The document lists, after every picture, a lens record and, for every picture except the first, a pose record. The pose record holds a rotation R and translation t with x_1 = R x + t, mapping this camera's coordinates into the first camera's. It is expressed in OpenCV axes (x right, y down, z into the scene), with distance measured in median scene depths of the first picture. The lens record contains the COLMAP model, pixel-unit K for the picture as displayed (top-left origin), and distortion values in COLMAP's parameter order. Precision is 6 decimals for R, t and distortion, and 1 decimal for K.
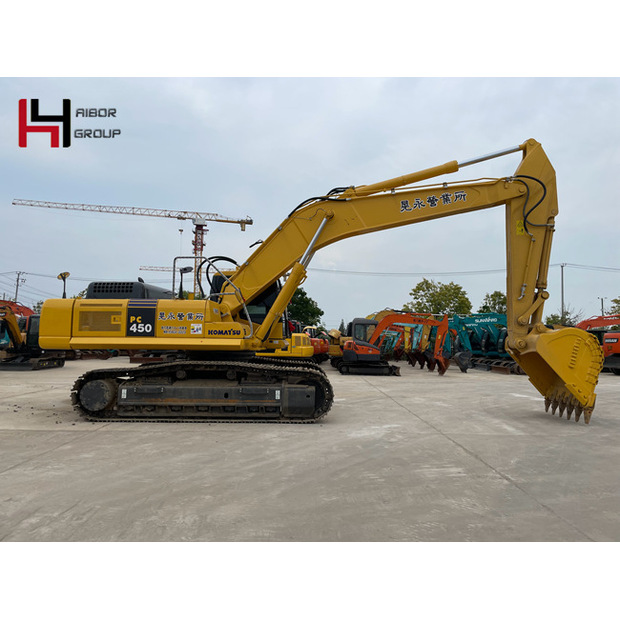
lens RADIAL K [[463.9, 0, 315.8], [0, 463.9, 303.8], [0, 0, 1]] dist [0.080307, -0.102764]
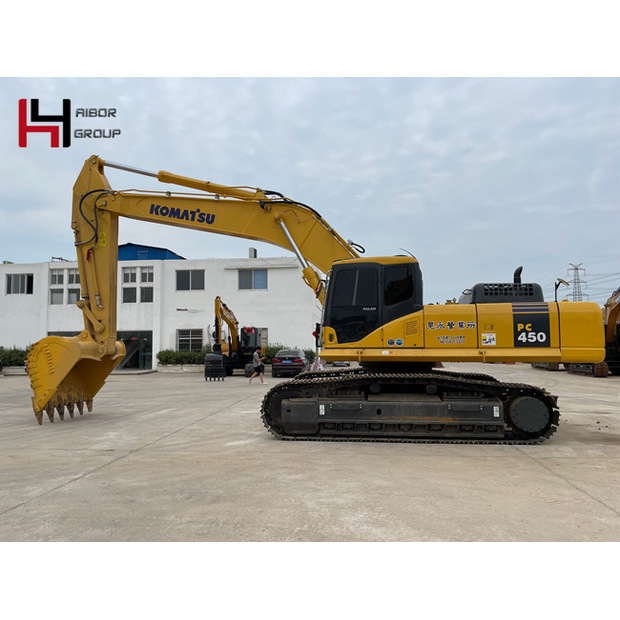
lens RADIAL K [[469.2, 0, 310.0], [0, 469.2, 310.0], [0, 0, 1]] dist [0.090726, -0.114961]
pose [[0.995636, -0.027078, -0.089303, -0.697323], [0.025904, 0.999563, -0.014269, 0.004059], [0.089651, 0.011894, 0.995902, 0.097481]]
